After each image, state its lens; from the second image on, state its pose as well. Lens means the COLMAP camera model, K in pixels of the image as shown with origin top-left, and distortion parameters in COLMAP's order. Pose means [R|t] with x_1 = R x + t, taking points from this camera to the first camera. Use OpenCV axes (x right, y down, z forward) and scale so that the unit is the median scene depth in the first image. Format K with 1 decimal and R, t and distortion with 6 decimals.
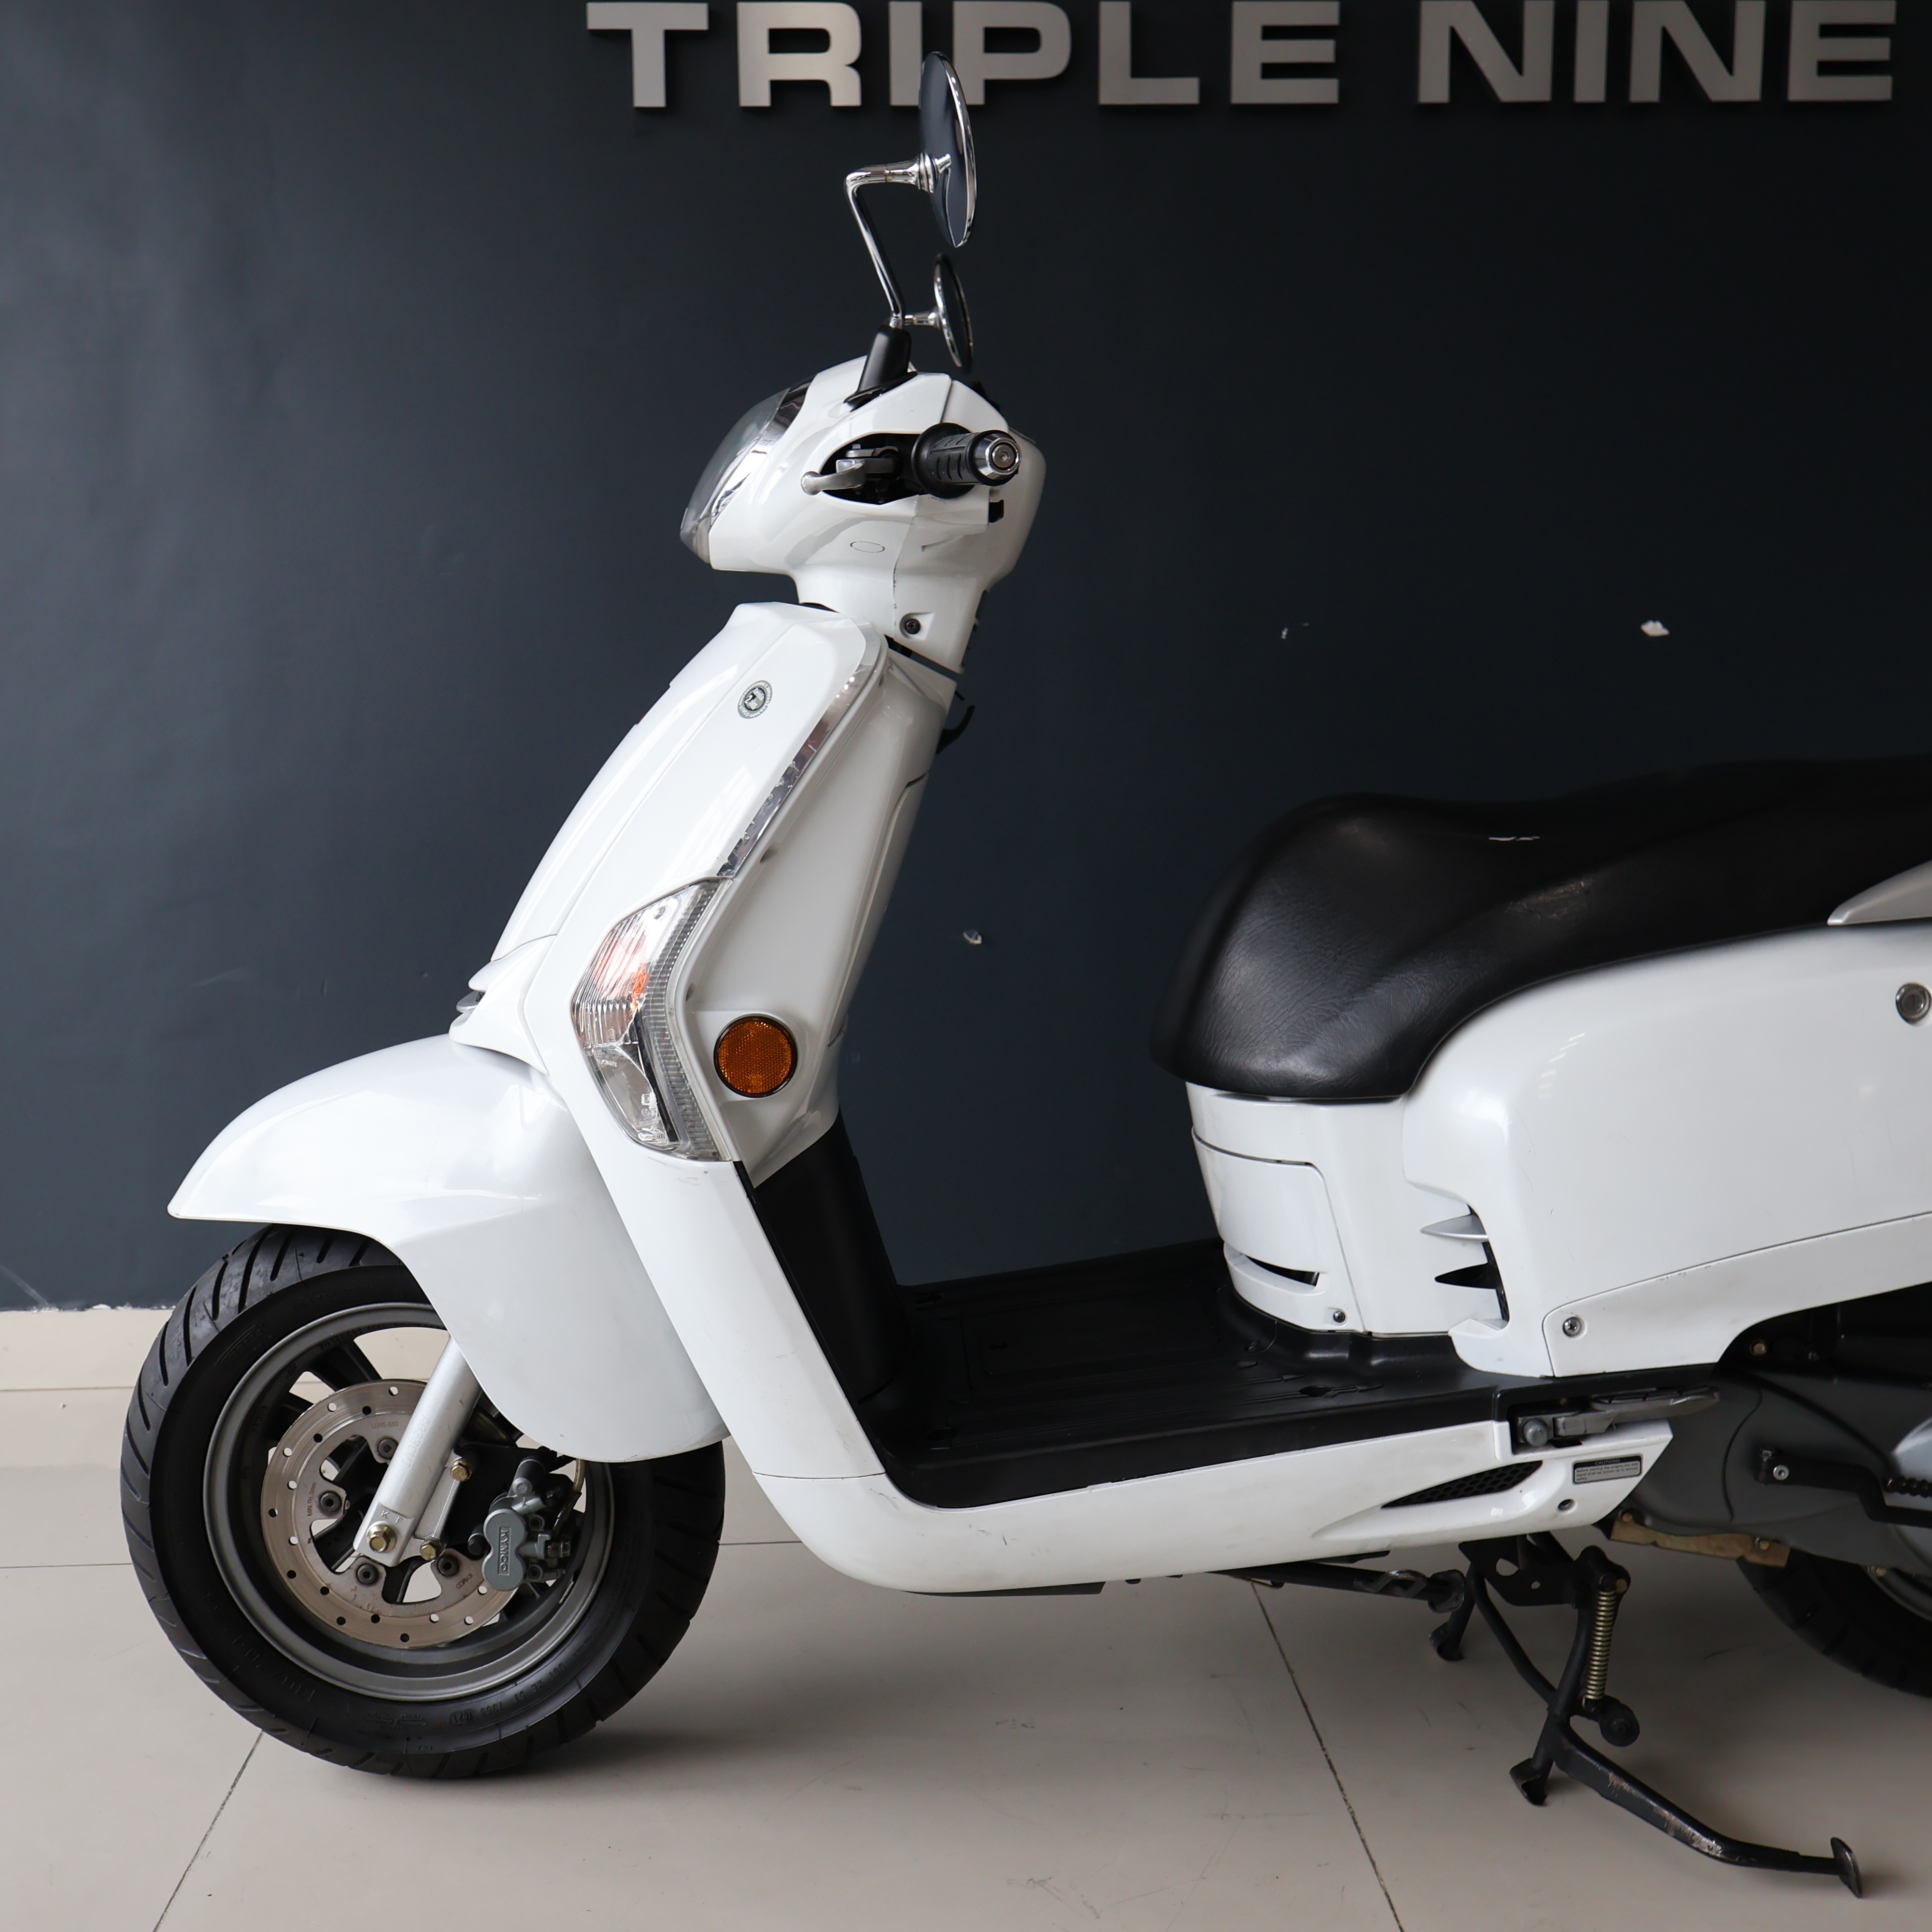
lens RADIAL K [[2105.3, 0, 966.0], [0, 2105.3, 966.0], [0, 0, 1]] dist [-0.028204, 0.025264]
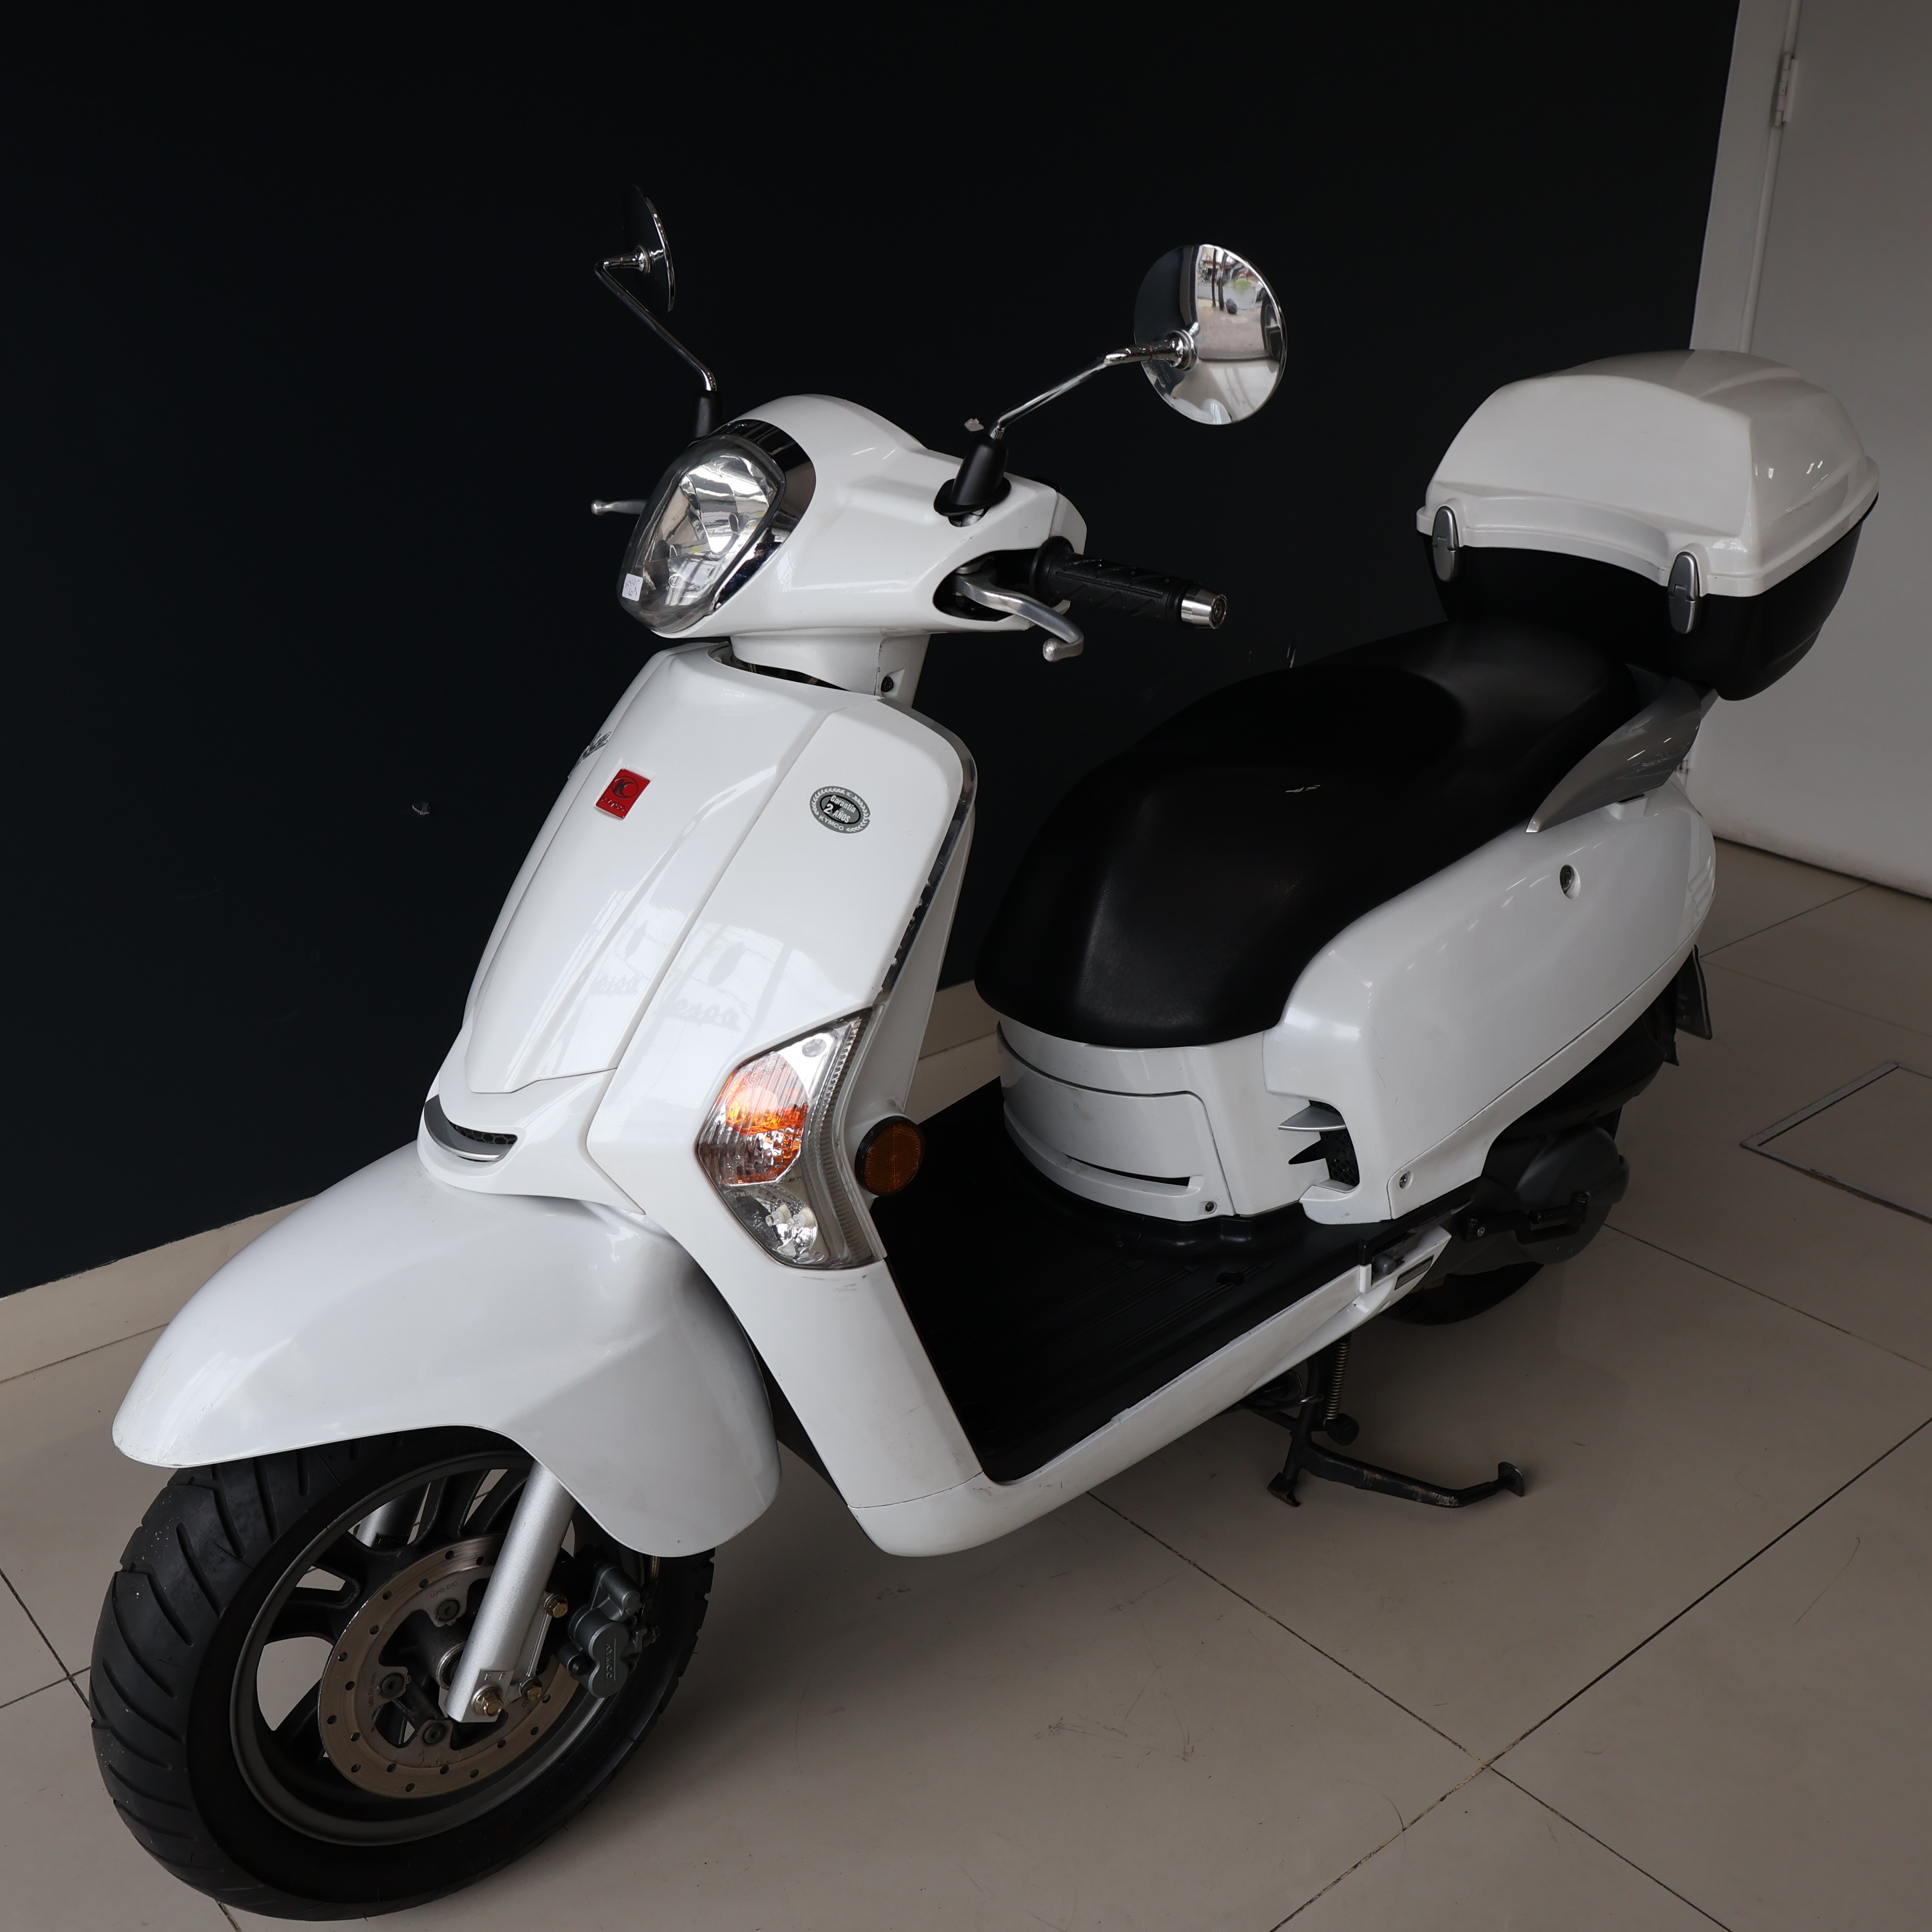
lens RADIAL K [[2077.1, 0, 966.0], [0, 2077.1, 966.0], [0, 0, 1]] dist [-0.005068, 0.014755]
pose [[0.794936, -0.212570, 0.568235, -0.596684], [0.071369, 0.962871, 0.260356, -0.293229], [-0.602481, -0.166412, 0.780592, 0.192233]]
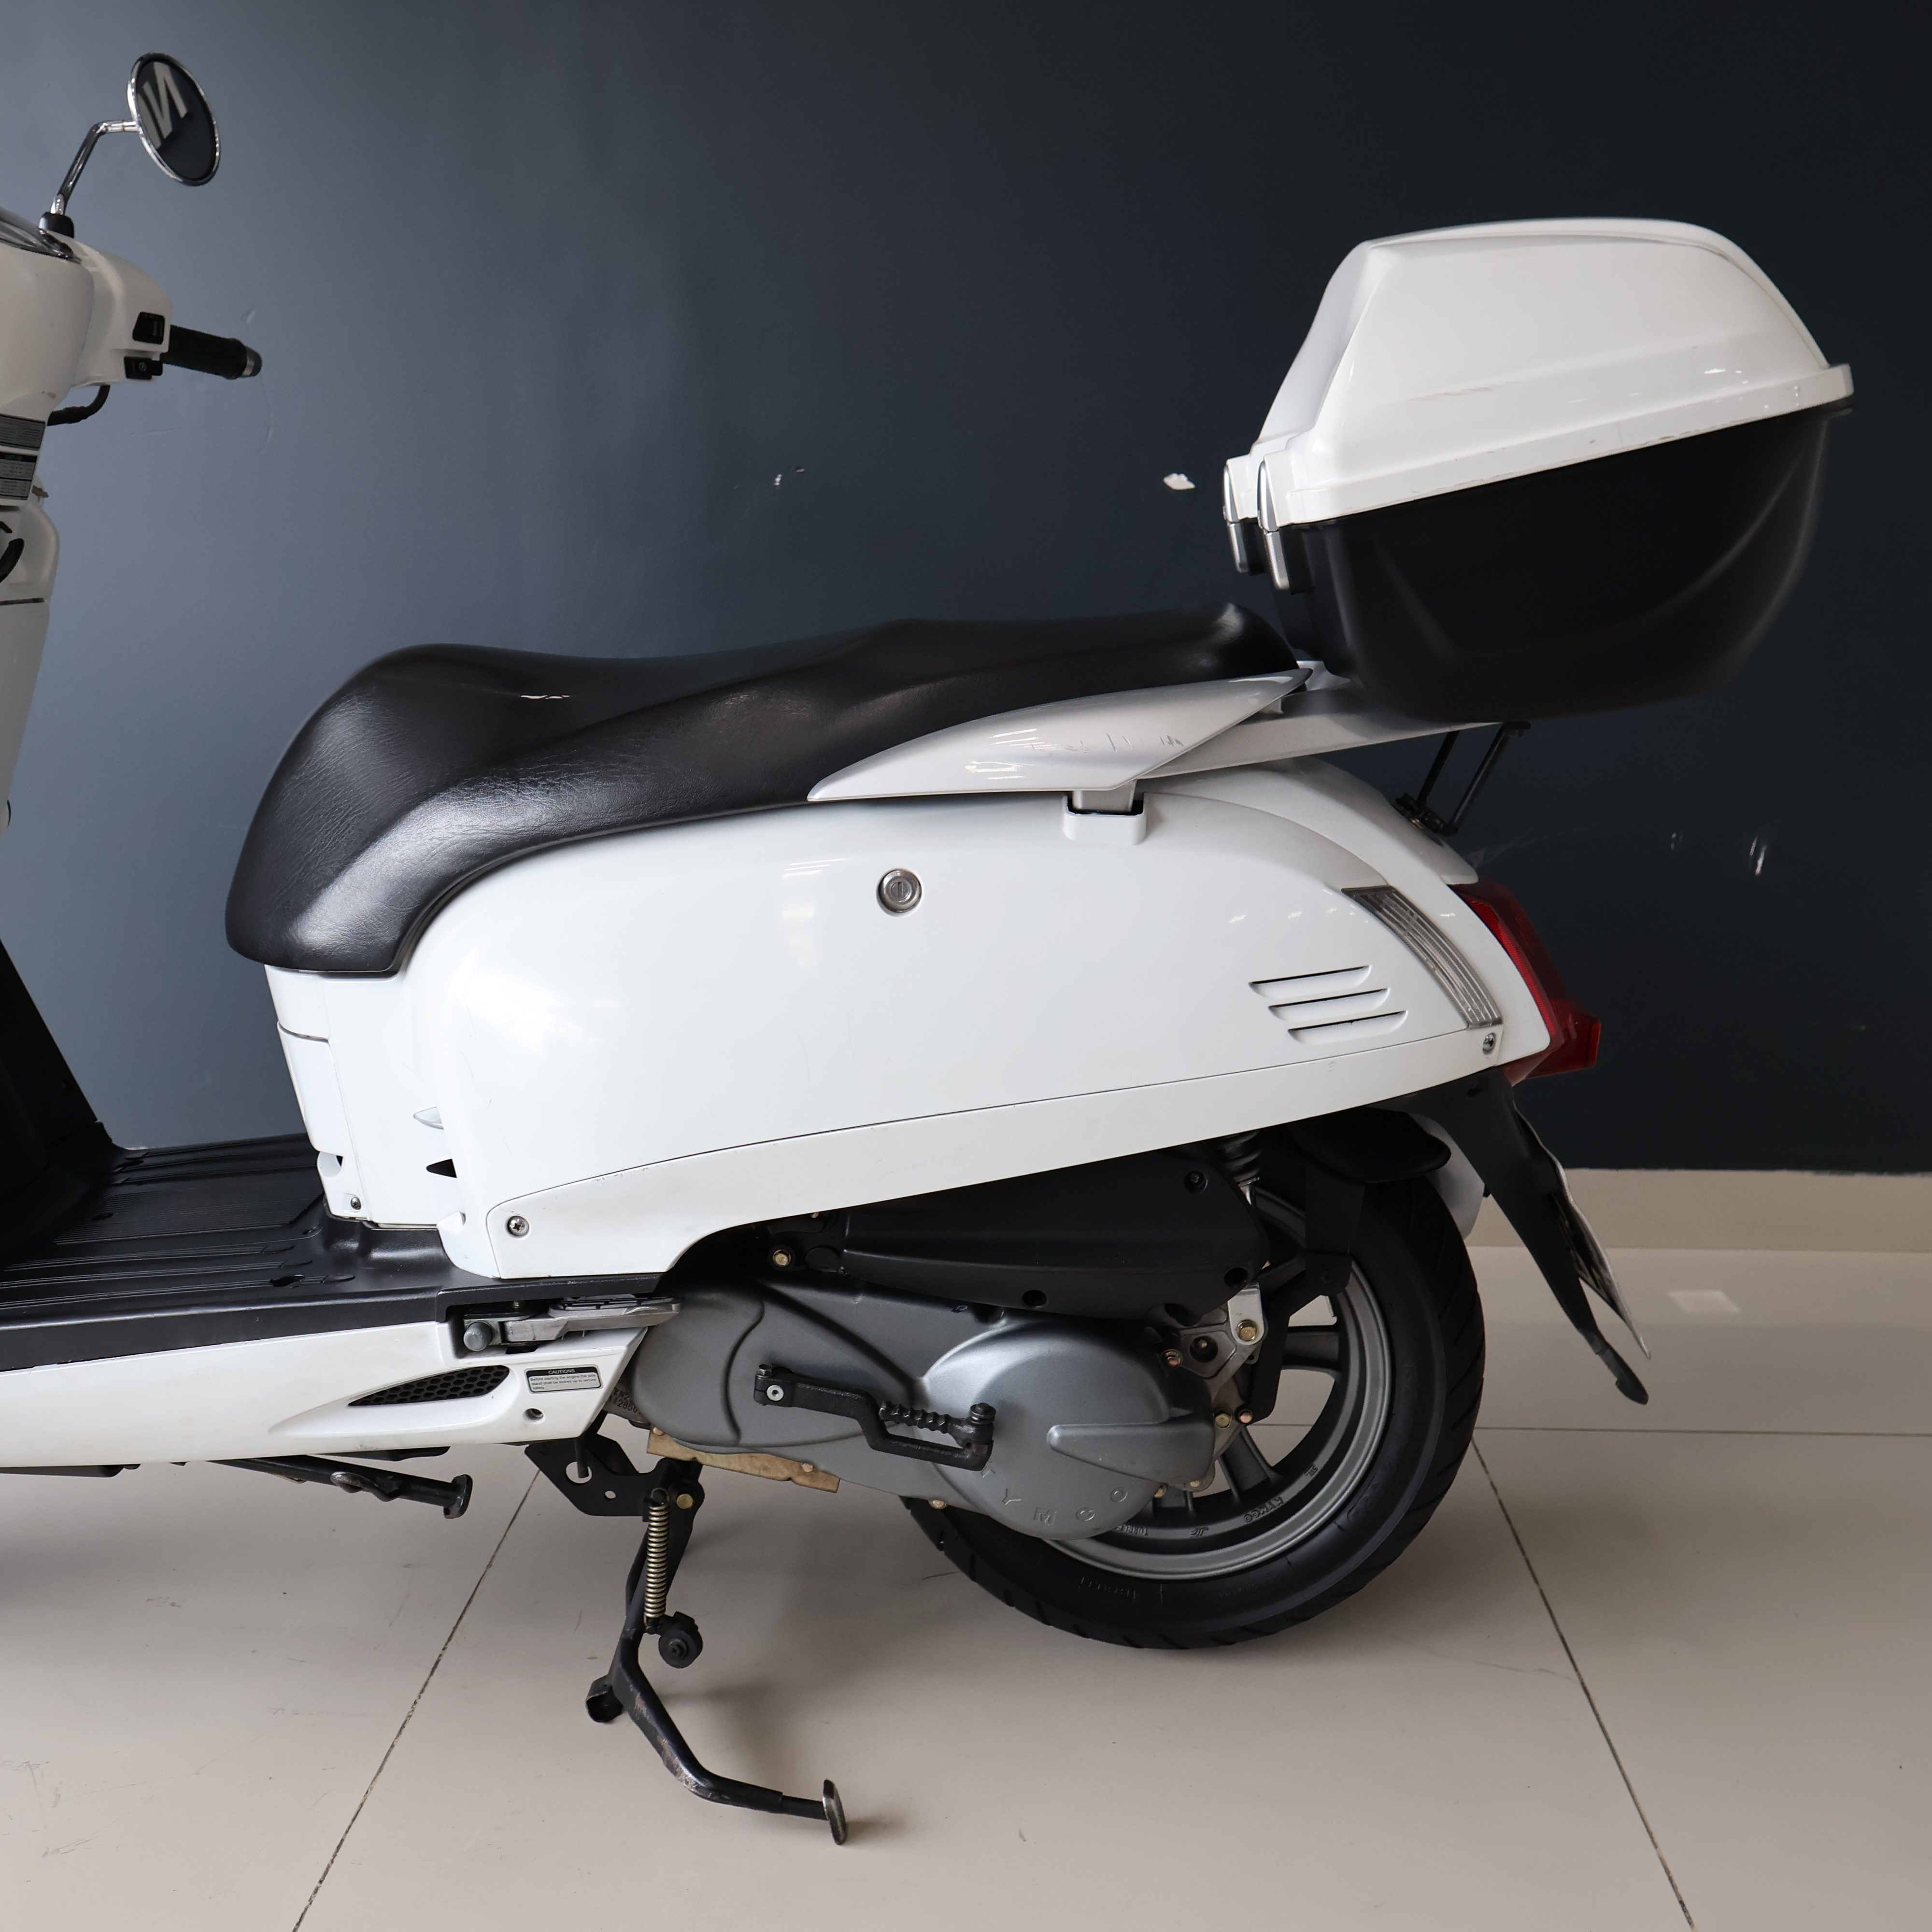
lens RADIAL K [[2077.1, 0, 966.0], [0, 2077.1, 966.0], [0, 0, 1]] dist [-0.005068, 0.014755]
pose [[0.994902, 0.032587, -0.095432, 0.558146], [-0.026708, 0.997704, 0.062240, -0.006522], [0.097241, -0.059374, 0.993488, 0.105457]]
